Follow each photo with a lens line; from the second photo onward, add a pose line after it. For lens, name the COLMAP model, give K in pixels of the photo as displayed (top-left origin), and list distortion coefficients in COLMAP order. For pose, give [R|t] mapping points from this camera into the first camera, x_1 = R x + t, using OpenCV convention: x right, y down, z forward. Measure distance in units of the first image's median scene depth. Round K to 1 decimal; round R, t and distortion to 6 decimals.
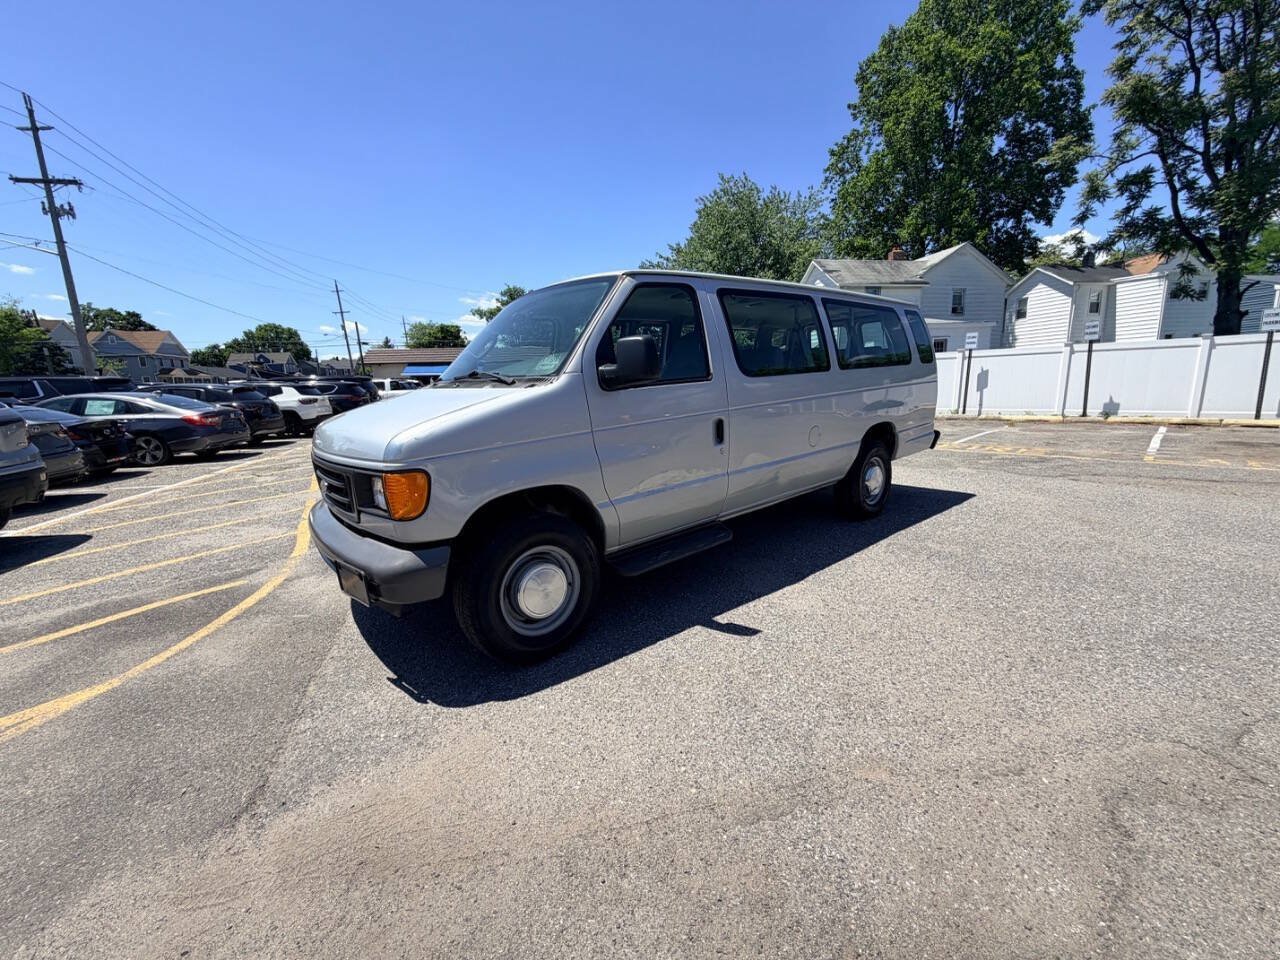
lens RADIAL K [[507.6, 0, 638.3], [0, 507.6, 481.5], [0, 0, 1]] dist [0.000007, -0.000142]
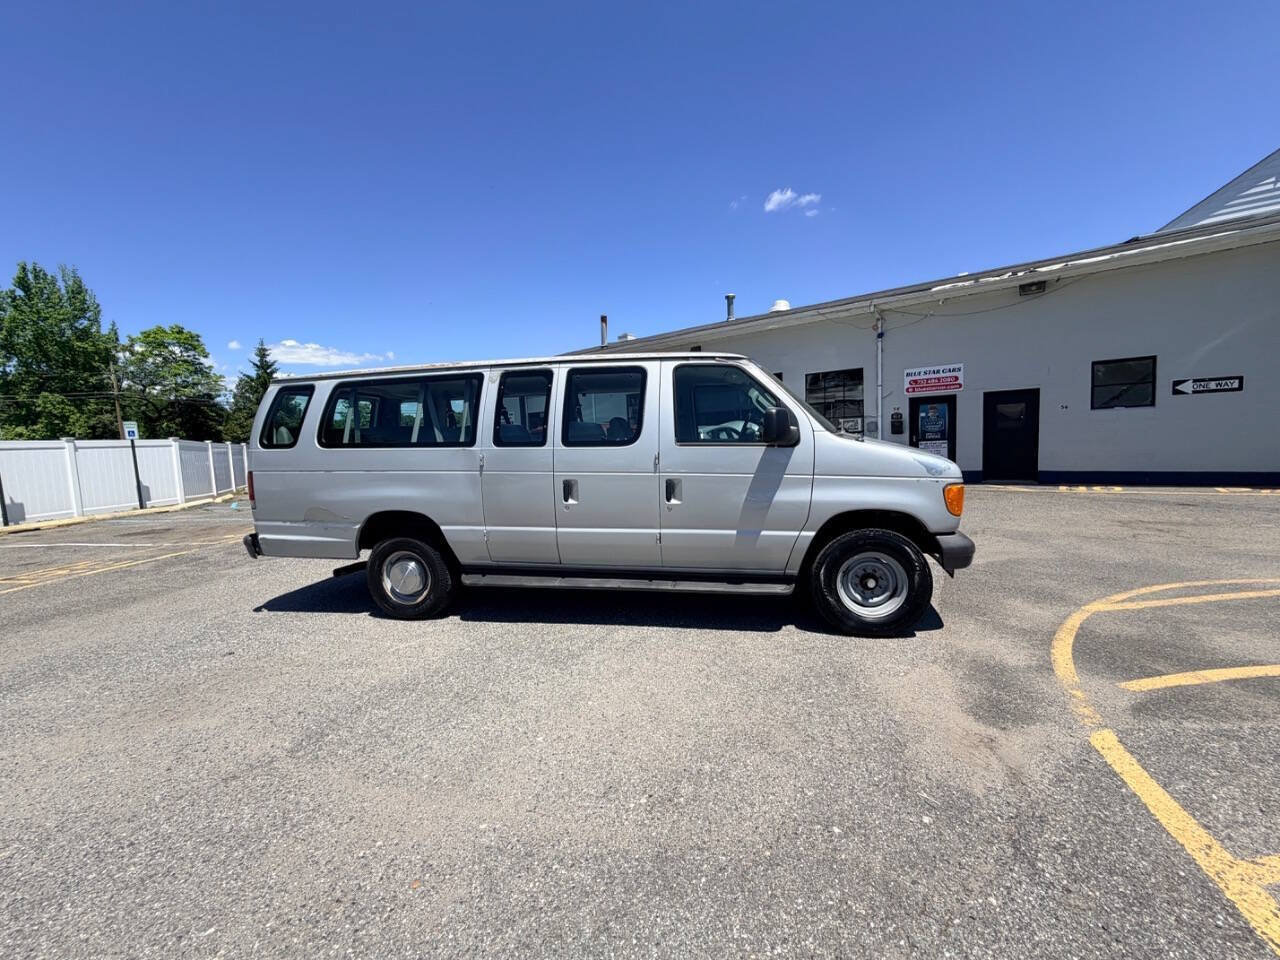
lens RADIAL K [[507.6, 0, 638.7], [0, 507.6, 483.7], [0, 0, 1]] dist [0.000007, -0.000142]
pose [[-0.625368, -0.005453, 0.780311, -0.253043], [0.207962, 0.962645, 0.173395, -0.093680], [-0.752108, 0.270711, -0.600873, 0.518630]]
